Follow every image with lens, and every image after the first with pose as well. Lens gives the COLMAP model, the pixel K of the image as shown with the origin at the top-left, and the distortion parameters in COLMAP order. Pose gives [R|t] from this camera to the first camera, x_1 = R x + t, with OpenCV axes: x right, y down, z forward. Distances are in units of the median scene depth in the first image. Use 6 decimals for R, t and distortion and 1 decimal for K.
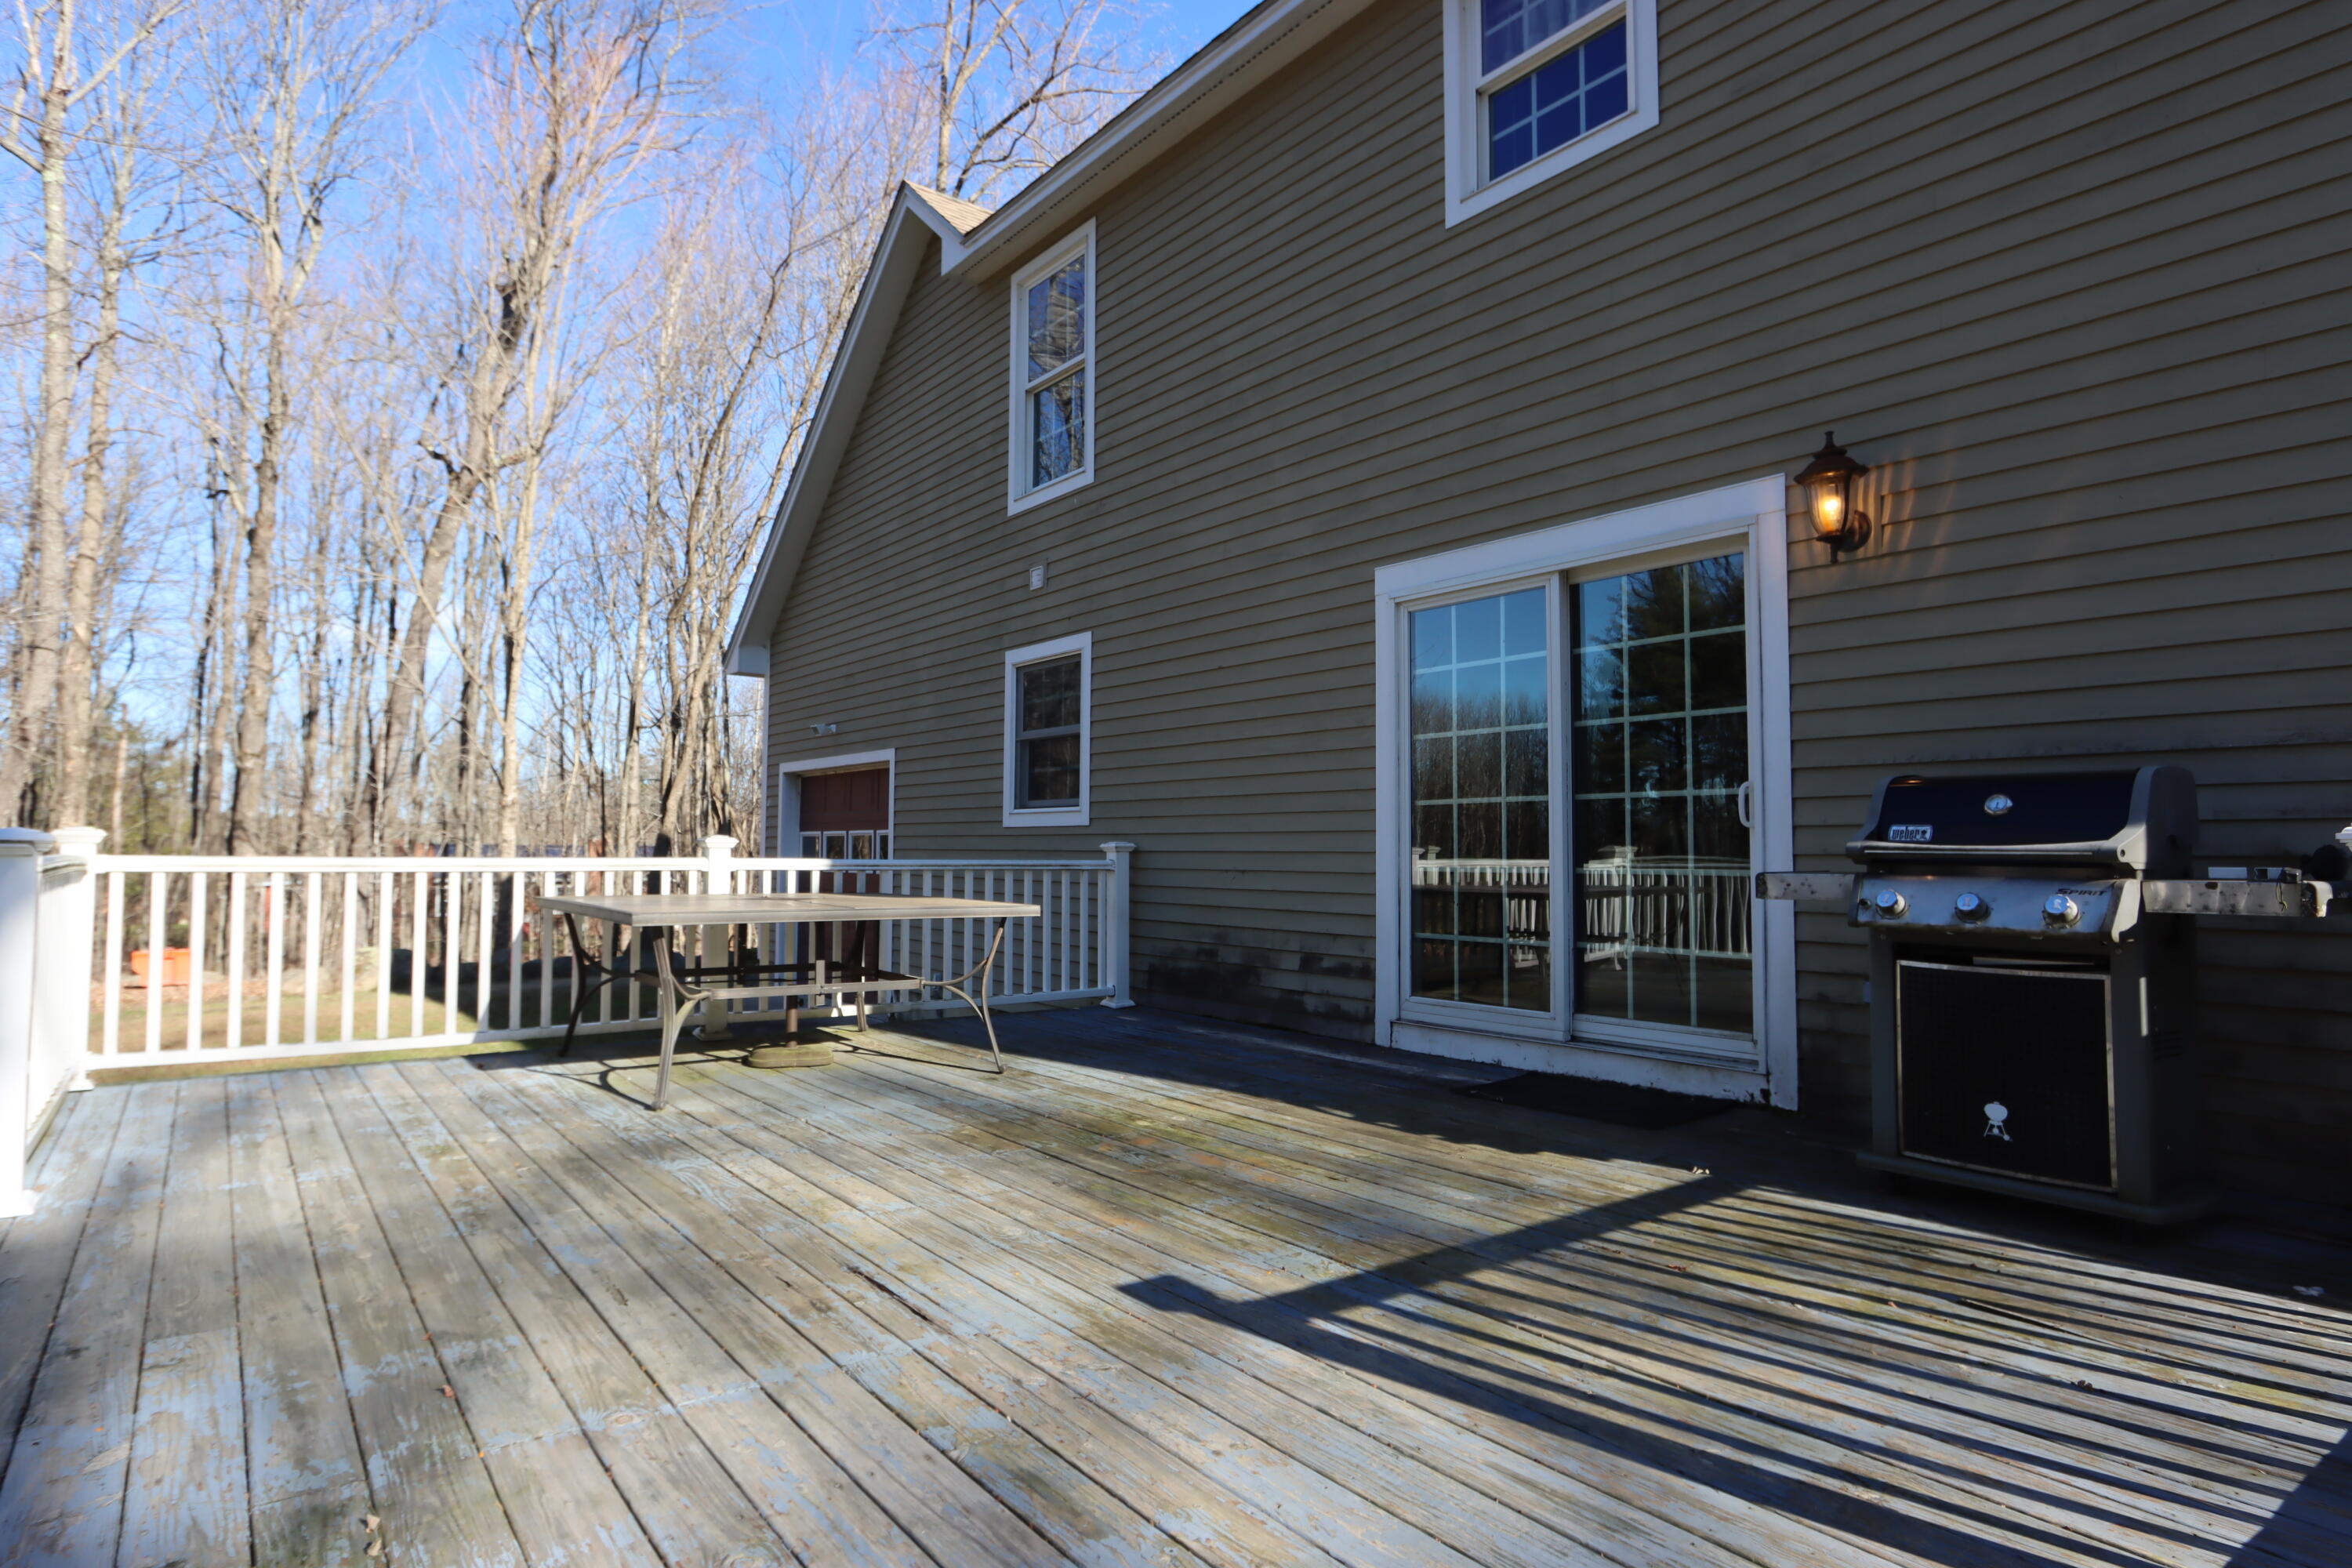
lens RADIAL K [[1260.3, 0, 1142.5], [0, 1260.3, 785.5], [0, 0, 1]] dist [-0.019820, 0.006018]
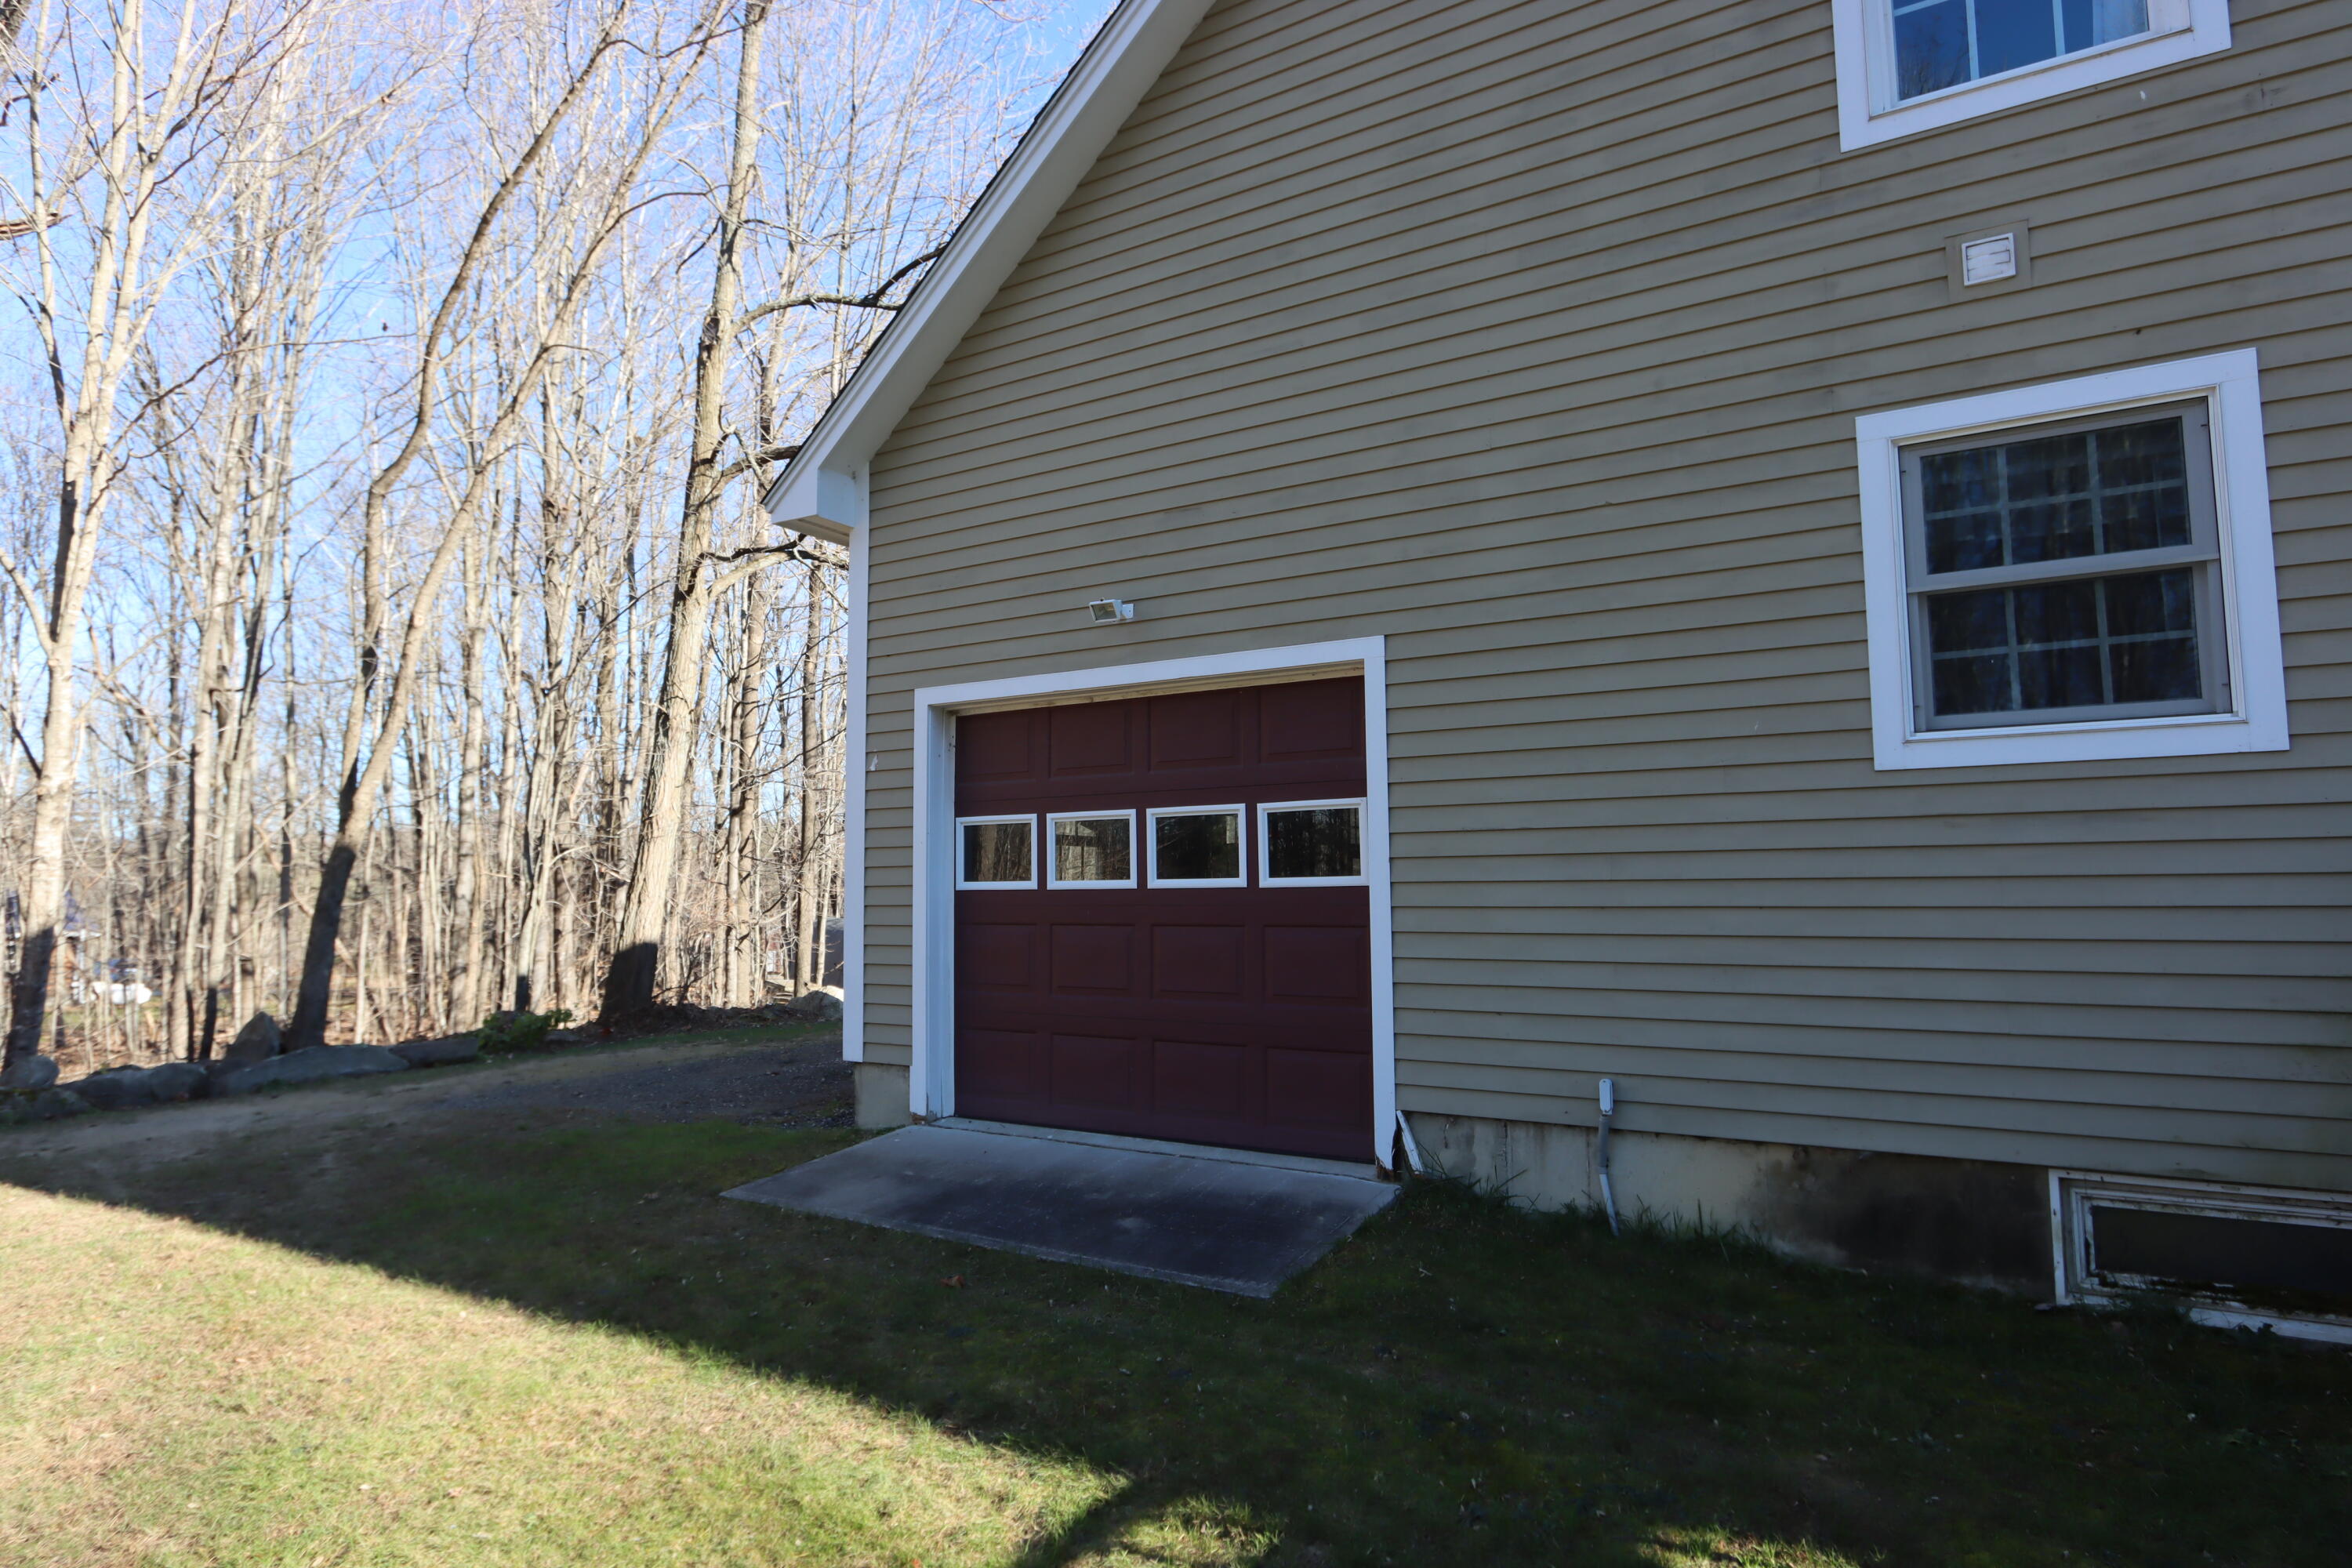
lens RADIAL K [[1260.3, 0, 1169.9], [0, 1260.3, 783.2], [0, 0, 1]] dist [-0.019820, 0.006018]
pose [[0.924984, 0.012188, 0.379812, -0.855442], [-0.000852, 0.999550, -0.029998, 0.082203], [-0.380006, 0.027424, 0.924577, 1.033535]]
